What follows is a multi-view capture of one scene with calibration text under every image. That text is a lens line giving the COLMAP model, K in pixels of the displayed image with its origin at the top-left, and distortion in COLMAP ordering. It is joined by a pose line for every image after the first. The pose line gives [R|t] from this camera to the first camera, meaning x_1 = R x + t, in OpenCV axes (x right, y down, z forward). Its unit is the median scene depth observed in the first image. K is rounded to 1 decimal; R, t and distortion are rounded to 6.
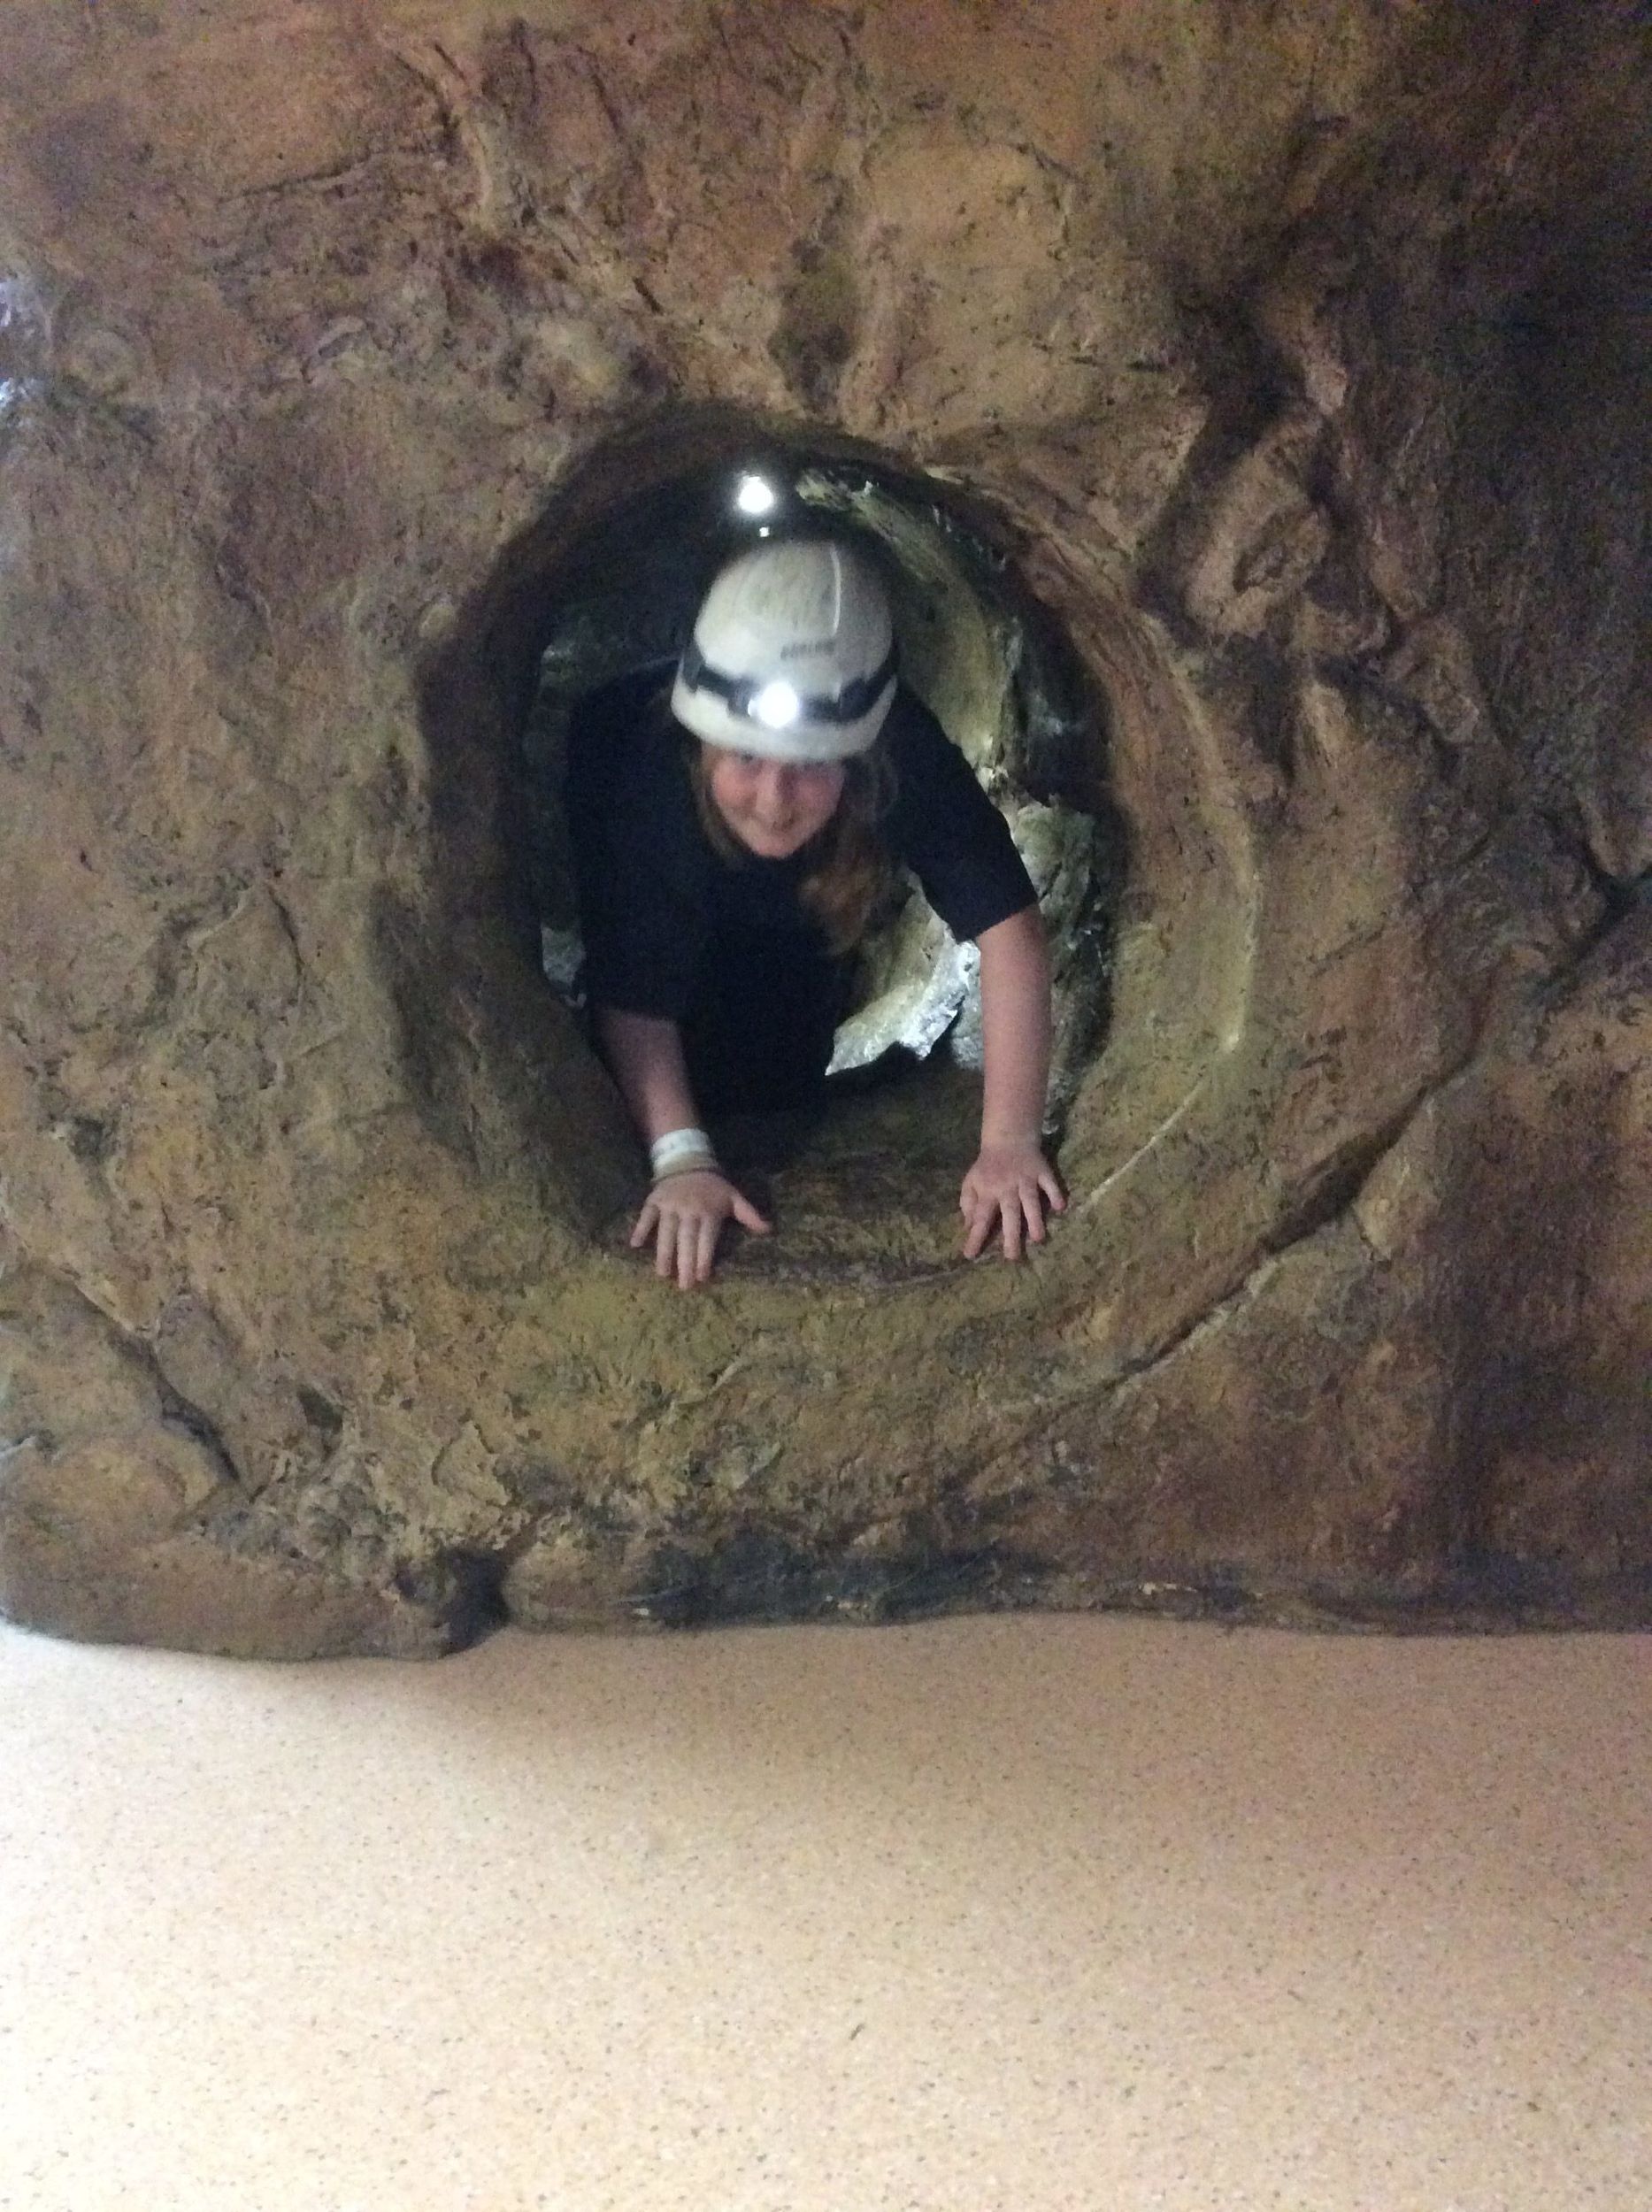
lens RADIAL K [[2068.8, 0, 826.1], [0, 2068.8, 1137.1], [0, 0, 1]] dist [0.025245, 0.000000]
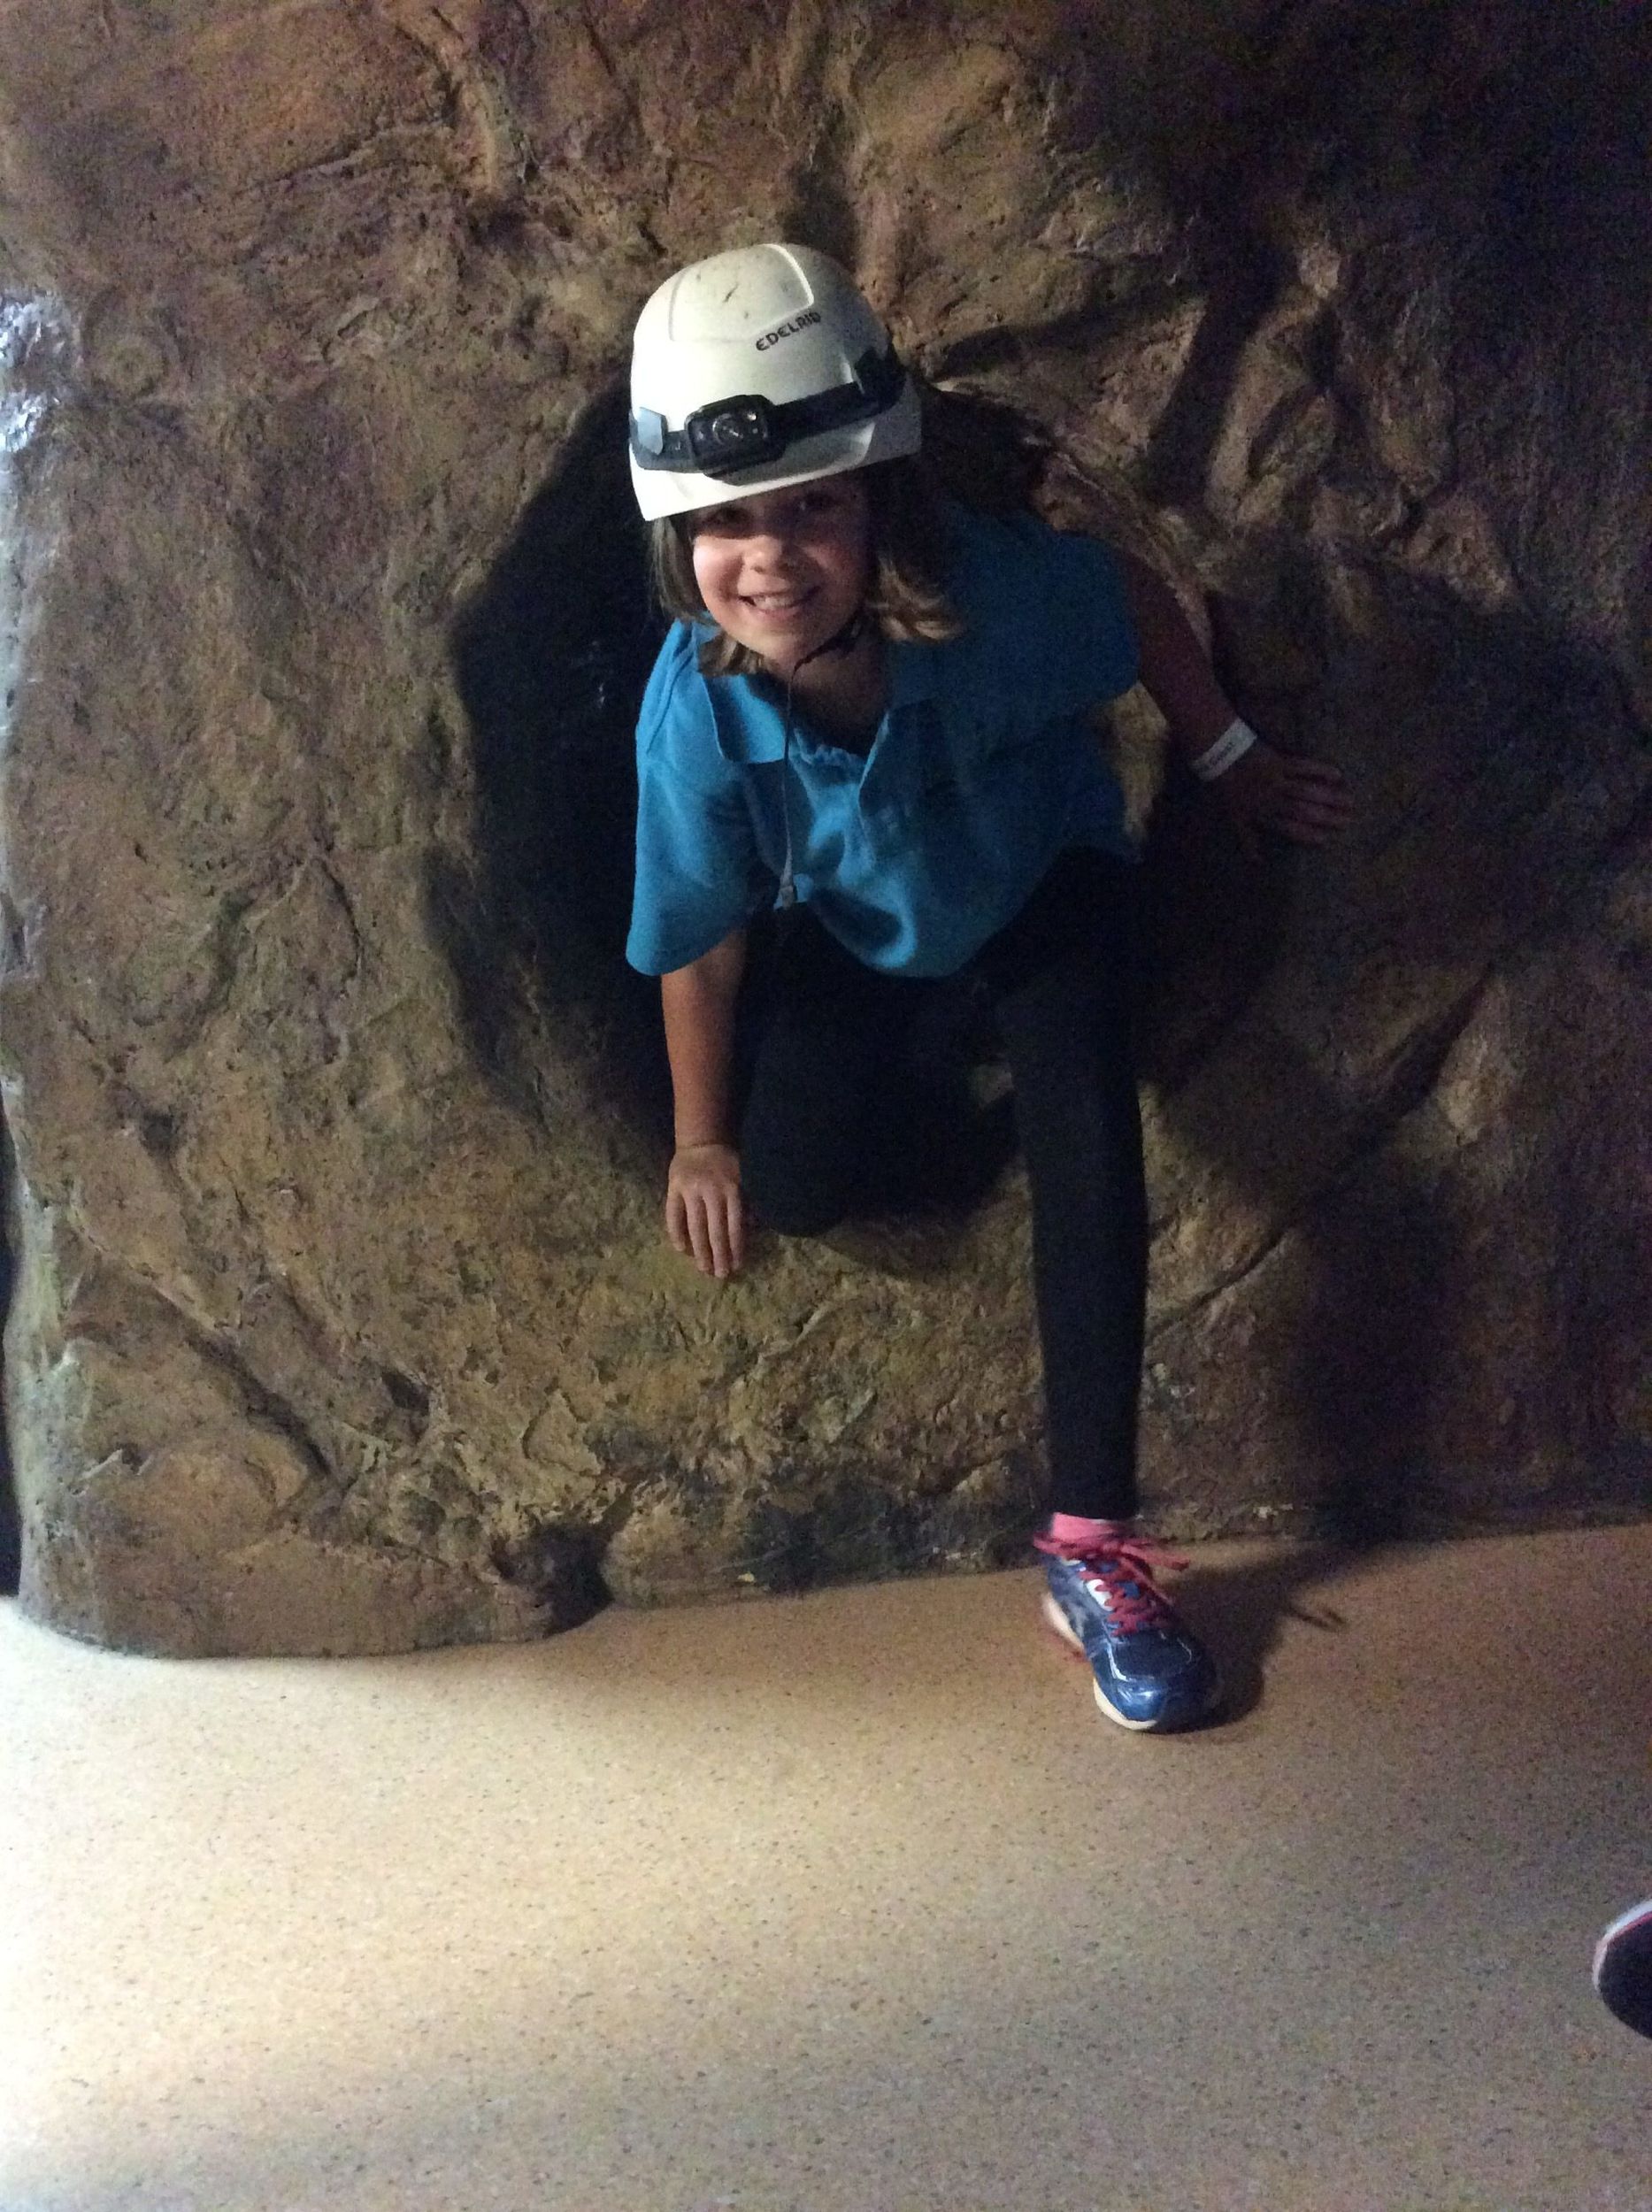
lens RADIAL K [[2068.8, 0, 822.2], [0, 2068.8, 1108.1], [0, 0, 1]] dist [0.025245, 0.000000]
pose [[0.996105, -0.085989, -0.019514, -0.016544], [0.083979, 0.992636, -0.087297, 0.105923], [0.026877, 0.085319, 0.995991, 0.011833]]
